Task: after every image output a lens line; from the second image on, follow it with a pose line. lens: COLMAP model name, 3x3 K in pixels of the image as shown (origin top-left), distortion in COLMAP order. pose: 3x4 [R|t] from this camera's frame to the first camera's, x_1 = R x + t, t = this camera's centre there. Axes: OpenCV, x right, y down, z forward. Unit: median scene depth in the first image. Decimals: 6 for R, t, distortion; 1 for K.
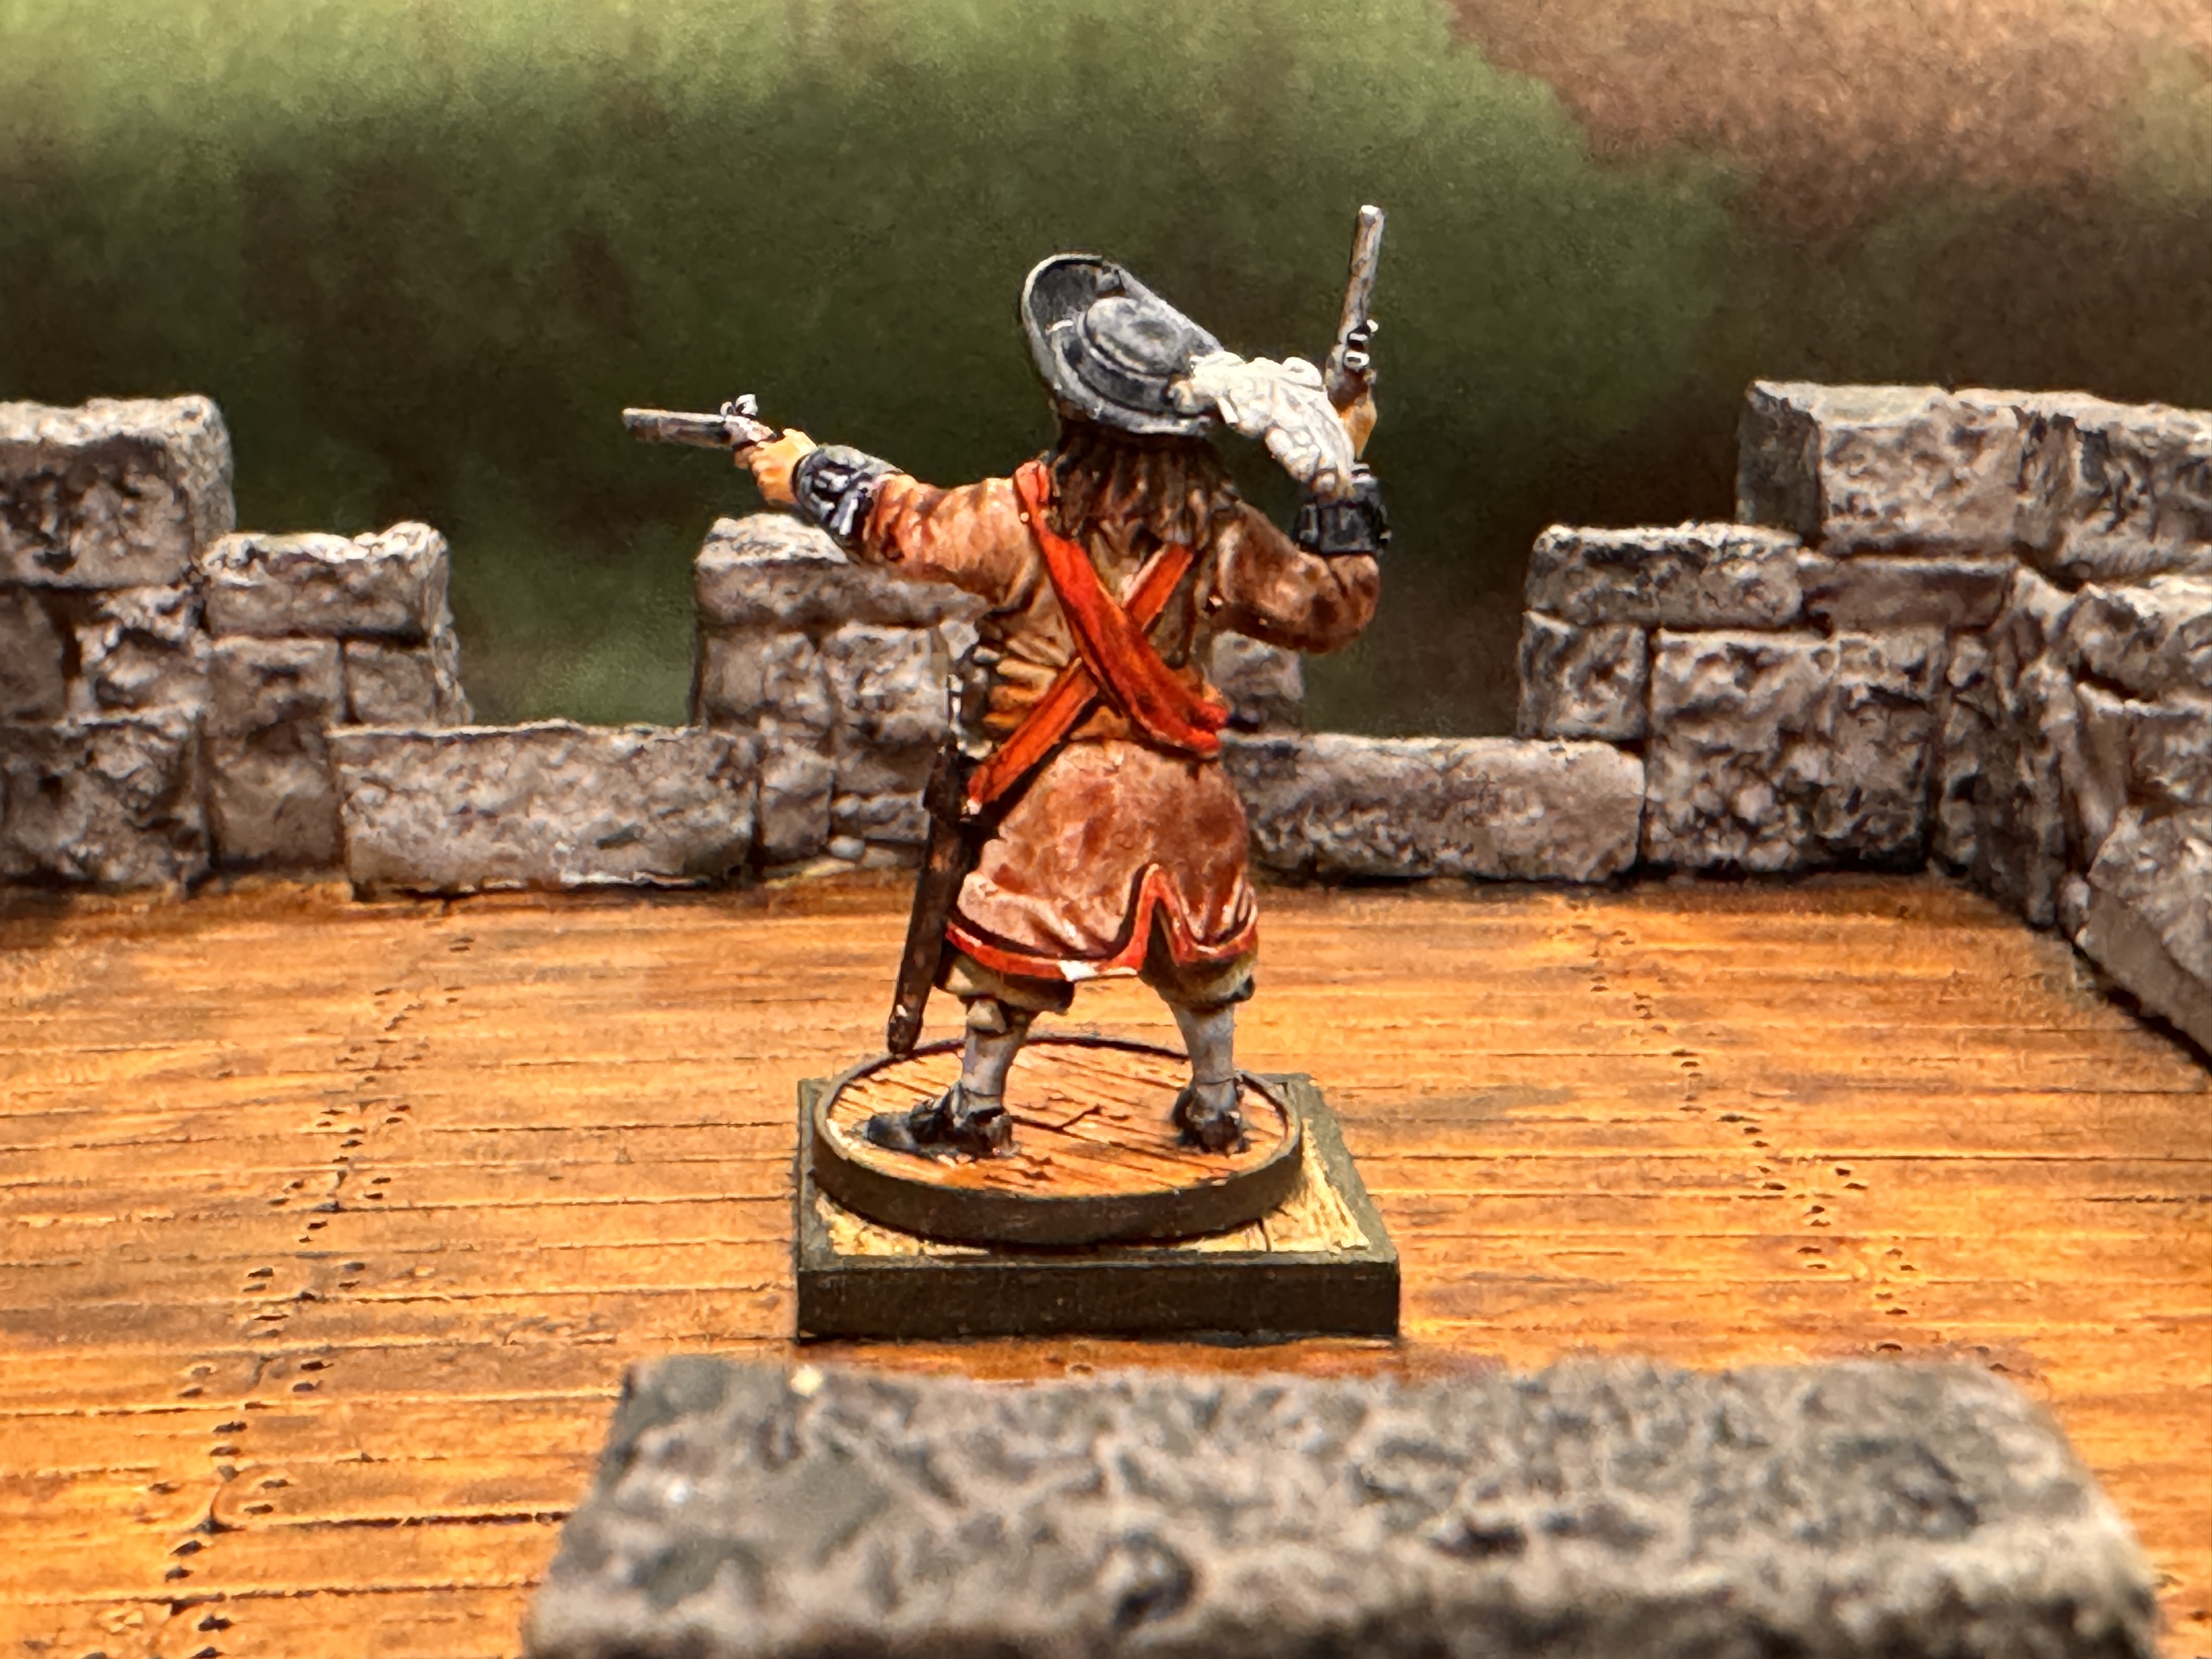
lens RADIAL K [[3338.3, 0, 905.9], [0, 3338.3, 833.8], [0, 0, 1]] dist [-0.003674, -0.000995]
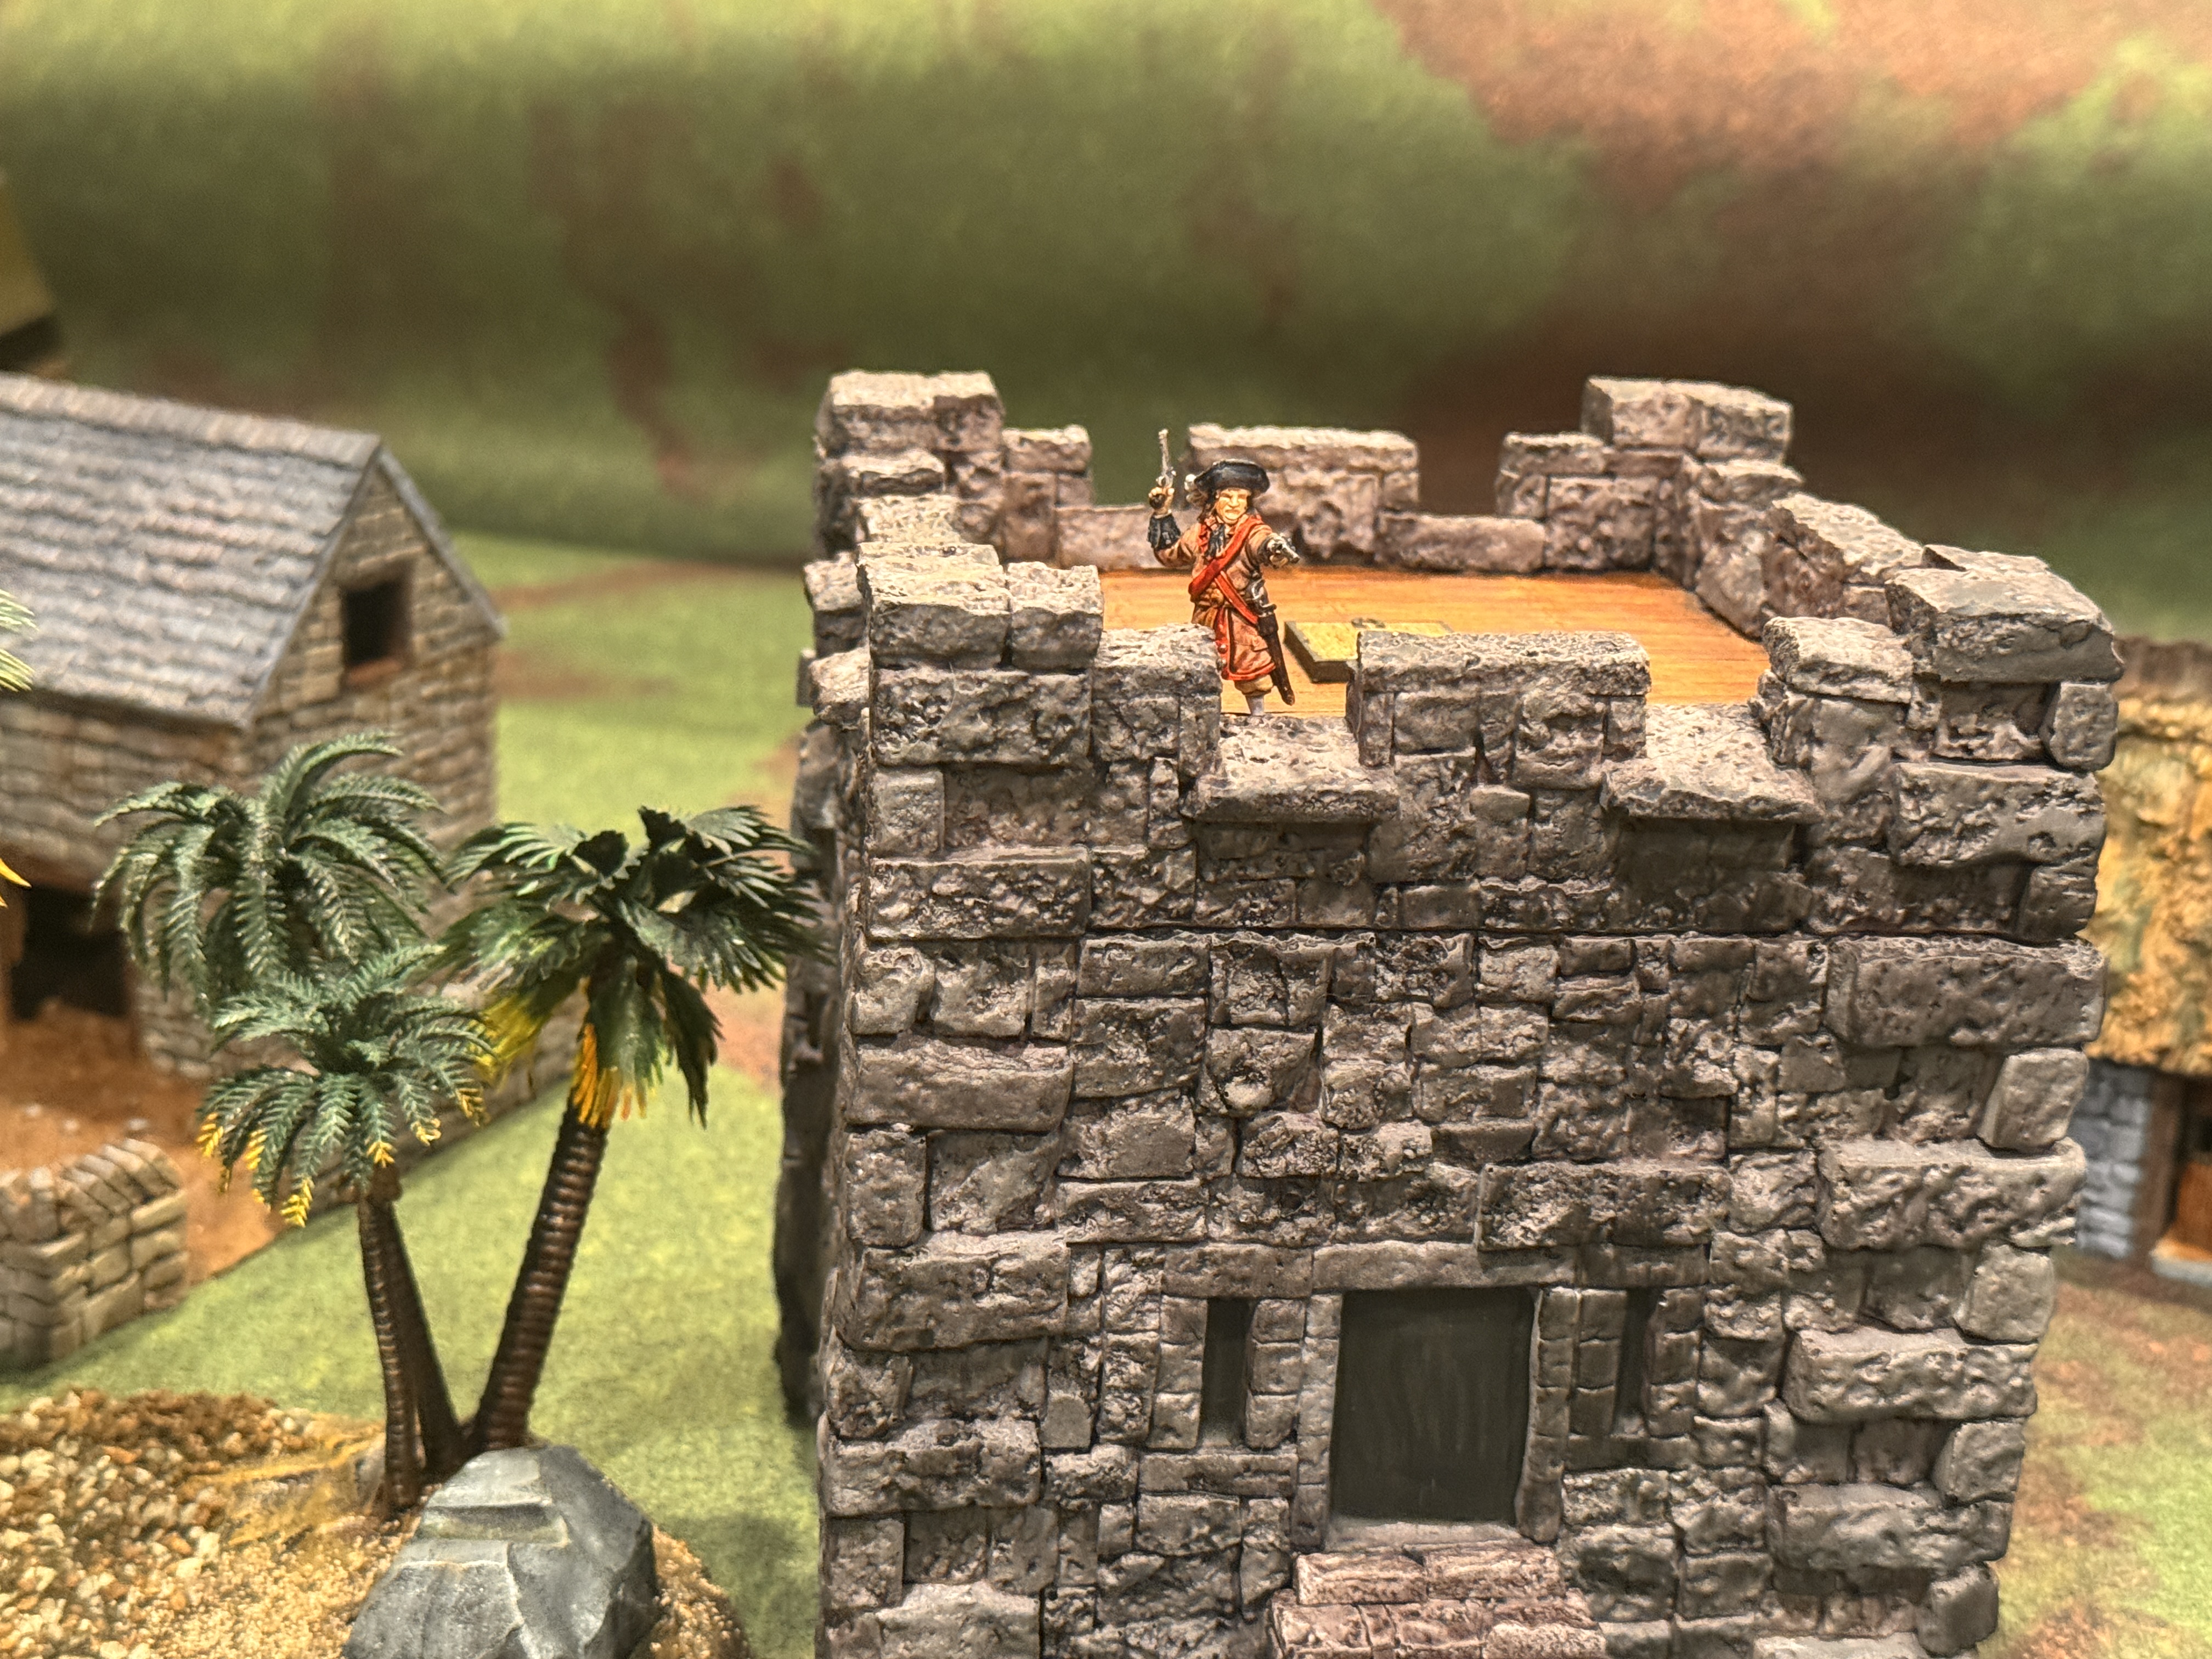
lens RADIAL K [[3320.3, 0, 1106.0], [0, 3320.3, 829.5], [0, 0, 1]] dist [0.151368, -0.209481]
pose [[0.994602, 0.005608, 0.103613, -0.400385], [-0.011518, 0.998334, 0.056533, 0.073180], [-0.103124, -0.057421, 0.993010, -1.613537]]
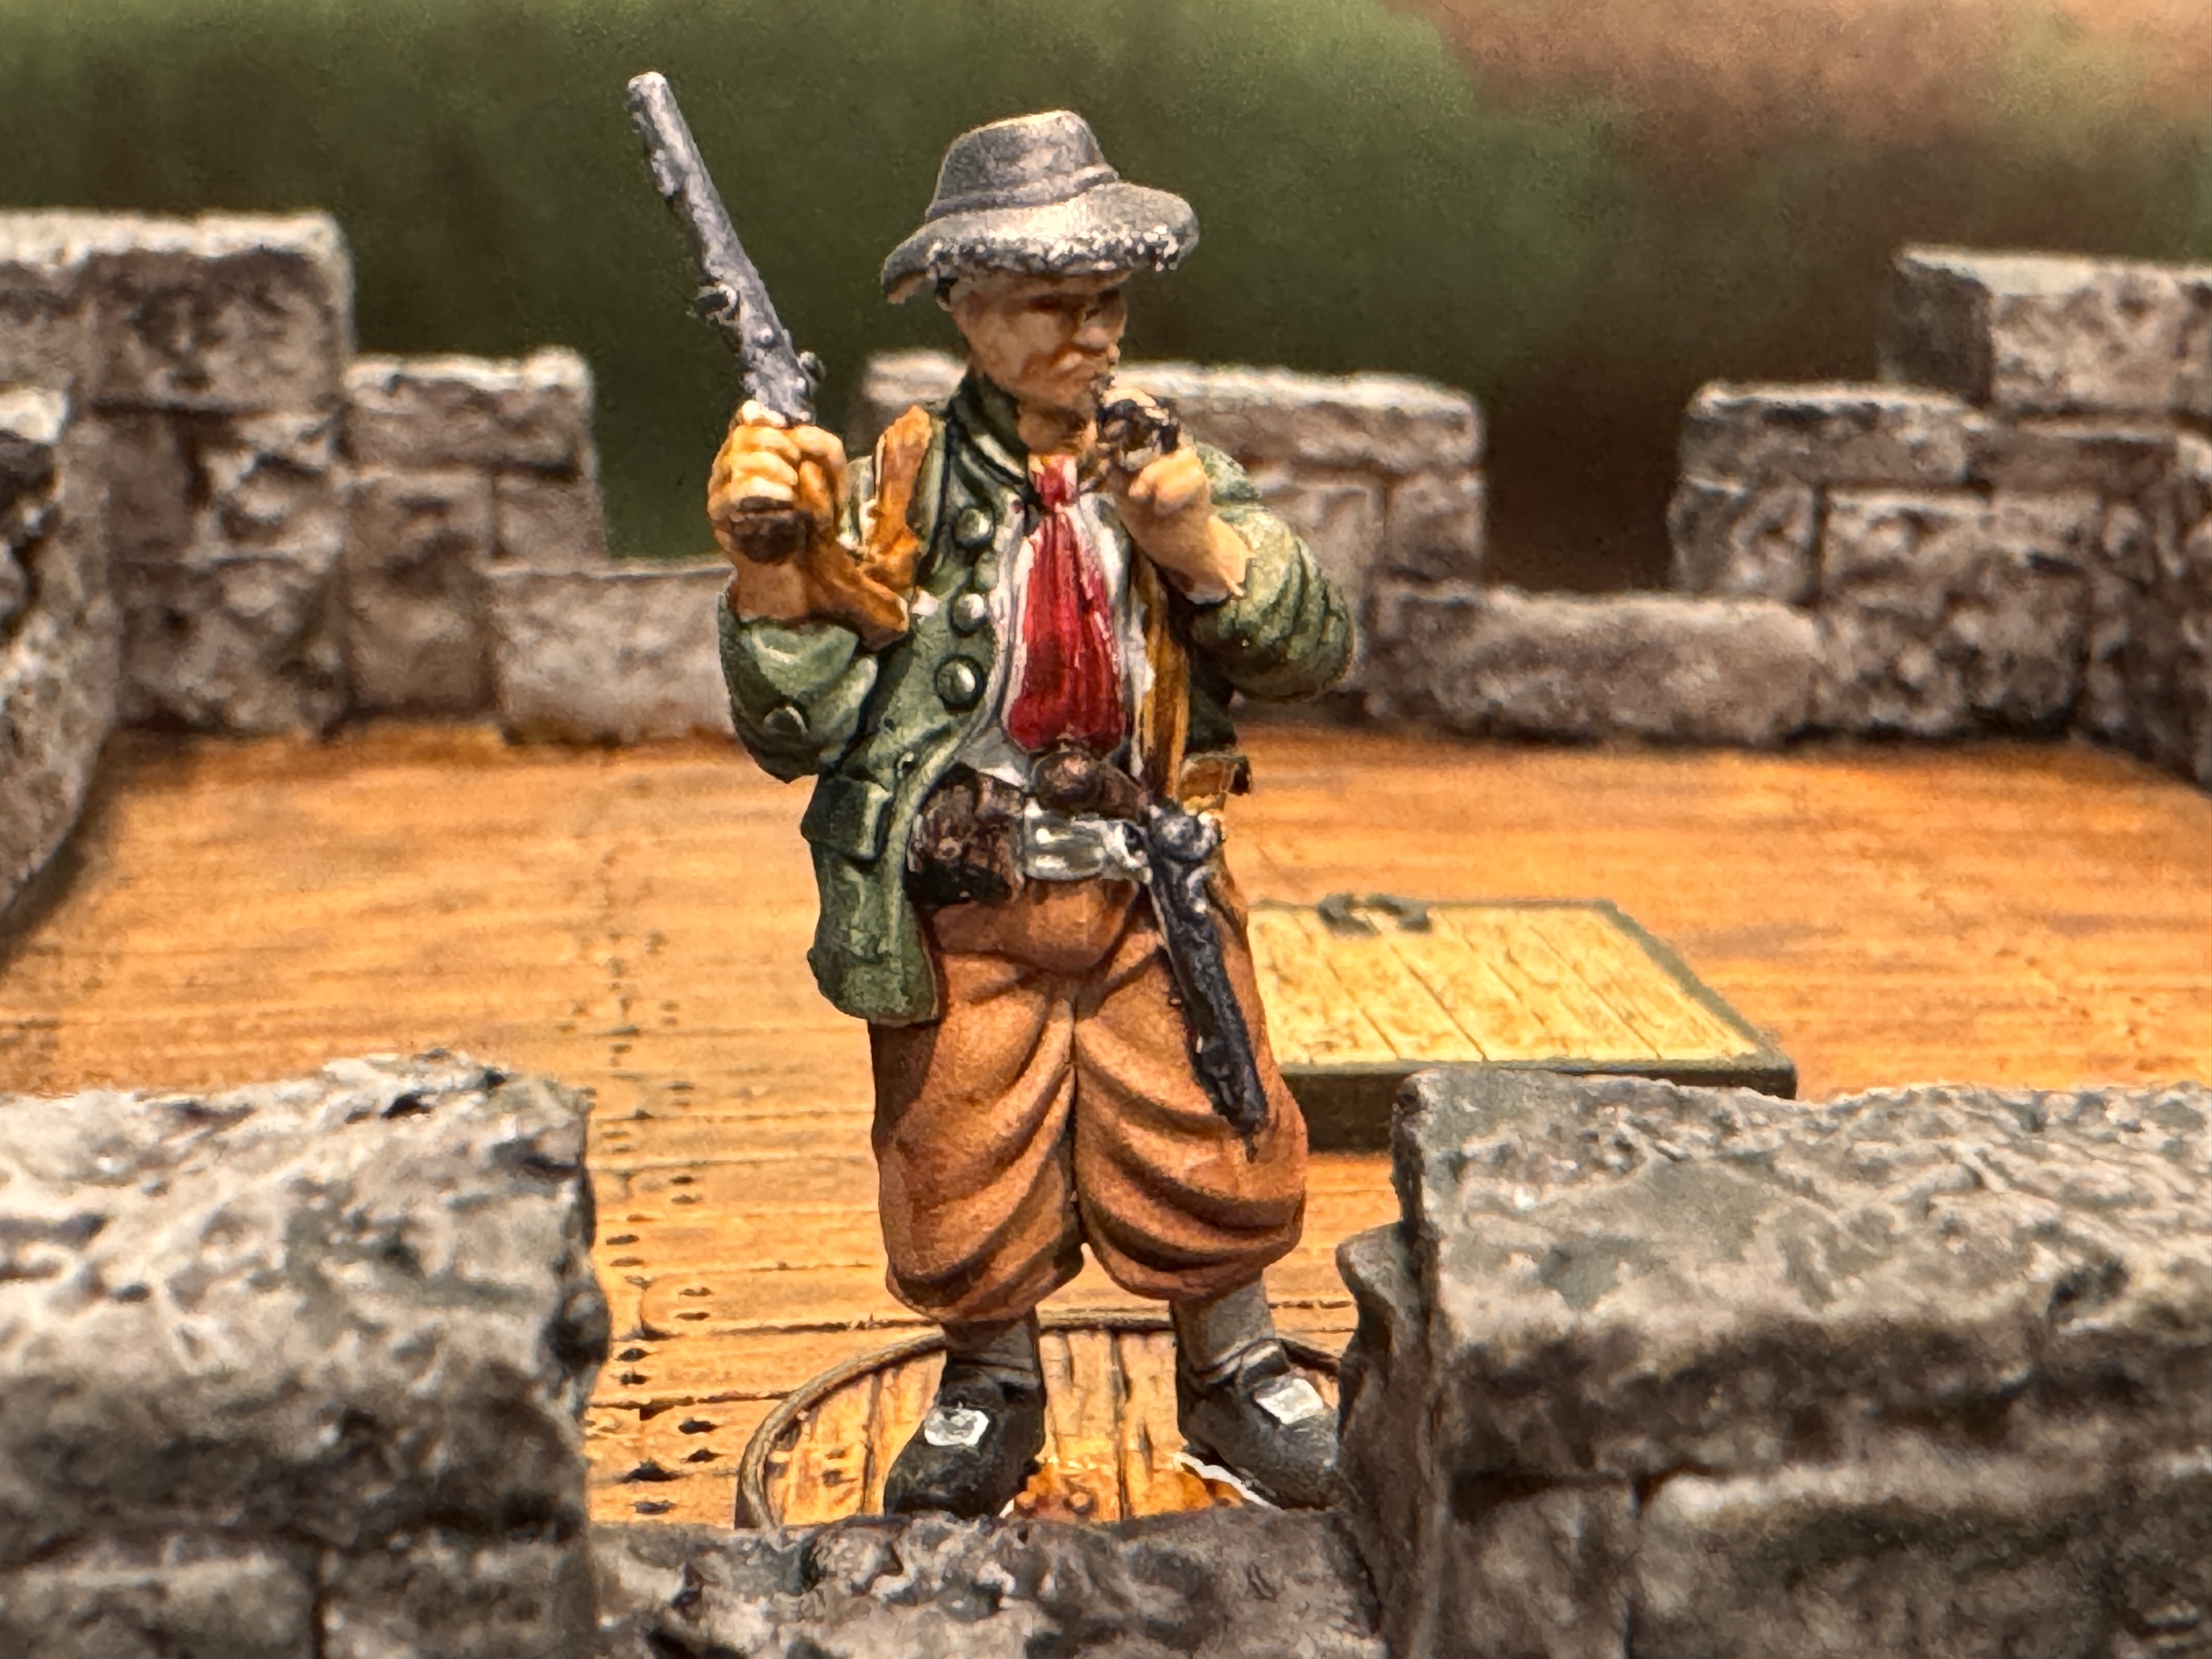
lens RADIAL K [[3349.9, 0, 1106.0], [0, 3349.9, 829.5], [0, 0, 1]] dist [0.008233, 0.016525]
pose [[0.991656, 0.007131, 0.128713, -0.118456], [-0.008371, 0.999924, 0.009096, 0.033292], [-0.128639, -0.010098, 0.991640, 0.031902]]
